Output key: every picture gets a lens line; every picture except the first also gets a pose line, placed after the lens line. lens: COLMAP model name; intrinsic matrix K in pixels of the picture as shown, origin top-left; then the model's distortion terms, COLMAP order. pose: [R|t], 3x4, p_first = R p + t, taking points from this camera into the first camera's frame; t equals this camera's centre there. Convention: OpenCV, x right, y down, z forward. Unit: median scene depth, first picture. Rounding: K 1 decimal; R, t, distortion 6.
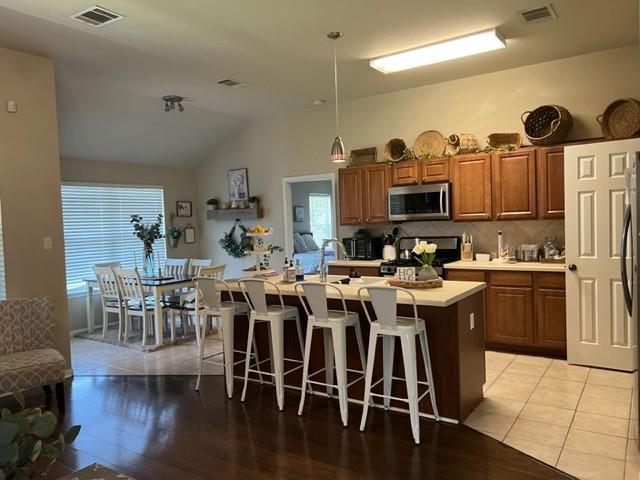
lens RADIAL K [[485.6, 0, 325.4], [0, 485.6, 240.8], [0, 0, 1]] dist [0.043023, -0.042974]
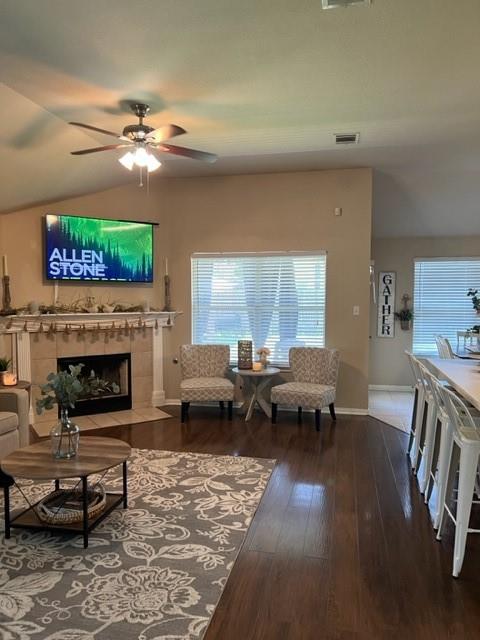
lens RADIAL K [[485.6, 0, 239.7], [0, 485.6, 325.0], [0, 0, 1]] dist [0.043023, -0.042974]
pose [[0.354636, 0.094434, -0.930223, 0.448939], [-0.050141, 0.995376, 0.081932, -0.039634], [0.933659, 0.017587, 0.357731, 0.189071]]
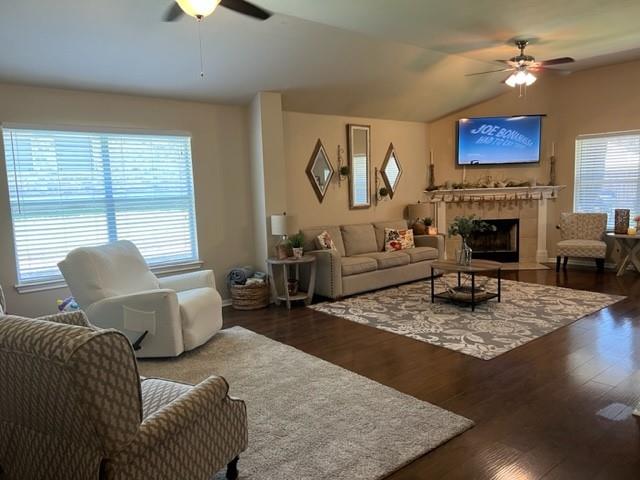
lens RADIAL K [[485.6, 0, 320.8], [0, 485.6, 239.9], [0, 0, 1]] dist [0.043023, -0.042974]
pose [[-0.287139, 0.151089, -0.945898, 0.876686], [0.003264, 0.987631, 0.156764, -0.039348], [0.957883, 0.041926, -0.284081, 0.206782]]
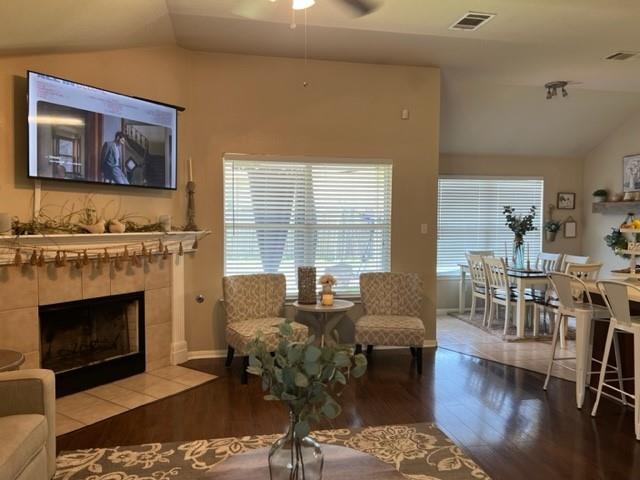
lens RADIAL K [[485.6, 0, 318.5], [0, 485.6, 240.0], [0, 0, 1]] dist [0.043023, -0.042974]
pose [[0.703327, 0.068439, -0.707565, 0.063306], [-0.058669, 0.997548, 0.038169, 0.001873], [0.708442, 0.014667, 0.705617, 0.003711]]
